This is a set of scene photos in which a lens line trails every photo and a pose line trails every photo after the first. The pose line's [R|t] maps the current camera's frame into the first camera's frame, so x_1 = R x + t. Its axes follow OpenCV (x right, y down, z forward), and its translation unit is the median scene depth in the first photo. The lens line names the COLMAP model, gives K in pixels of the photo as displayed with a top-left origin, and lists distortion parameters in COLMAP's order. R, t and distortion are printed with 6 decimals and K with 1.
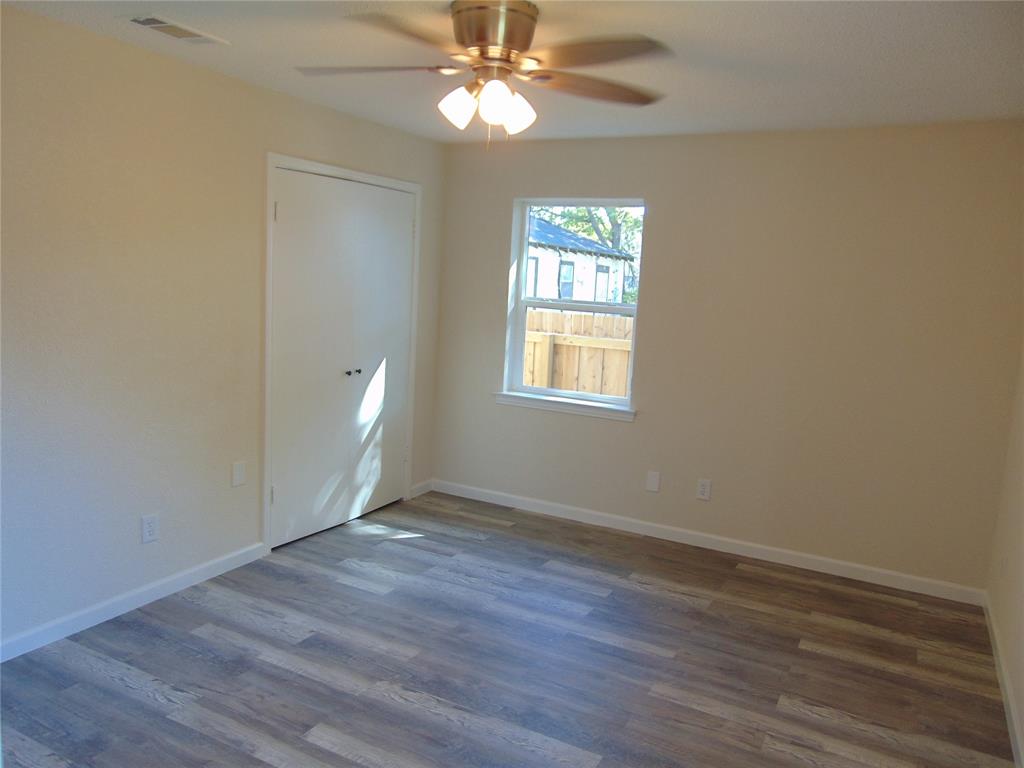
lens RADIAL K [[766.5, 0, 516.5], [0, 766.5, 392.7], [0, 0, 1]] dist [-0.027029, 0.068197]
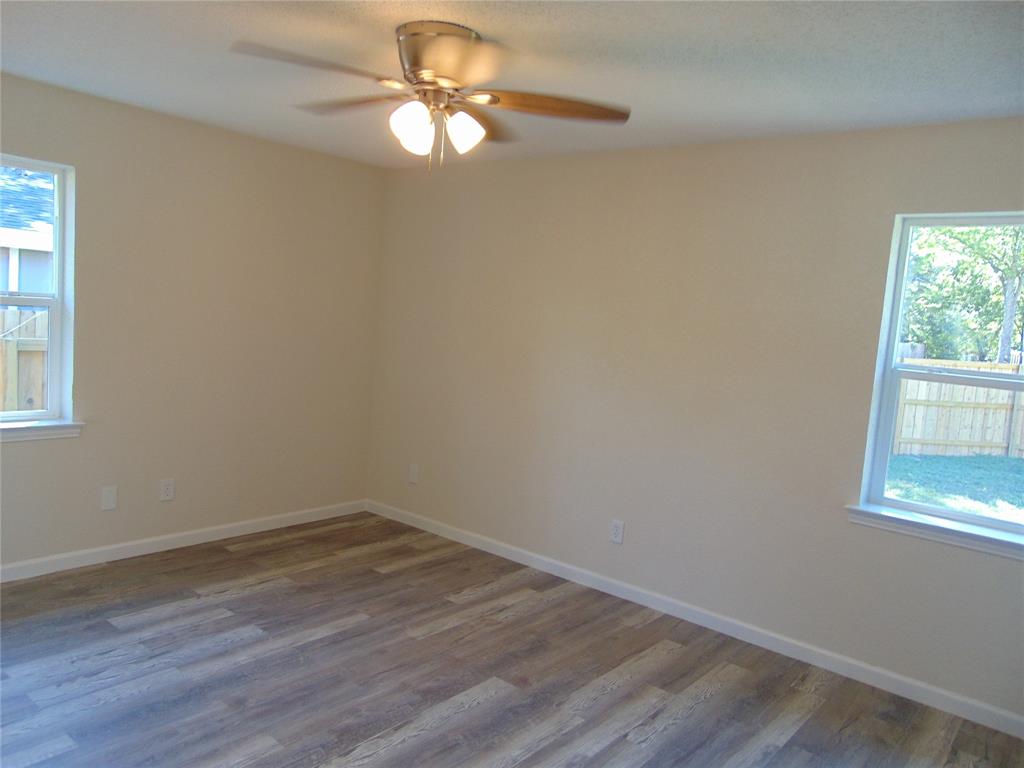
lens RADIAL K [[766.5, 0, 516.4], [0, 766.5, 385.2], [0, 0, 1]] dist [-0.027029, 0.068197]
pose [[0.195729, -0.130609, 0.971922, -0.693918], [0.081062, 0.989854, 0.116695, -0.091558], [-0.977302, 0.055945, 0.204330, 0.463161]]
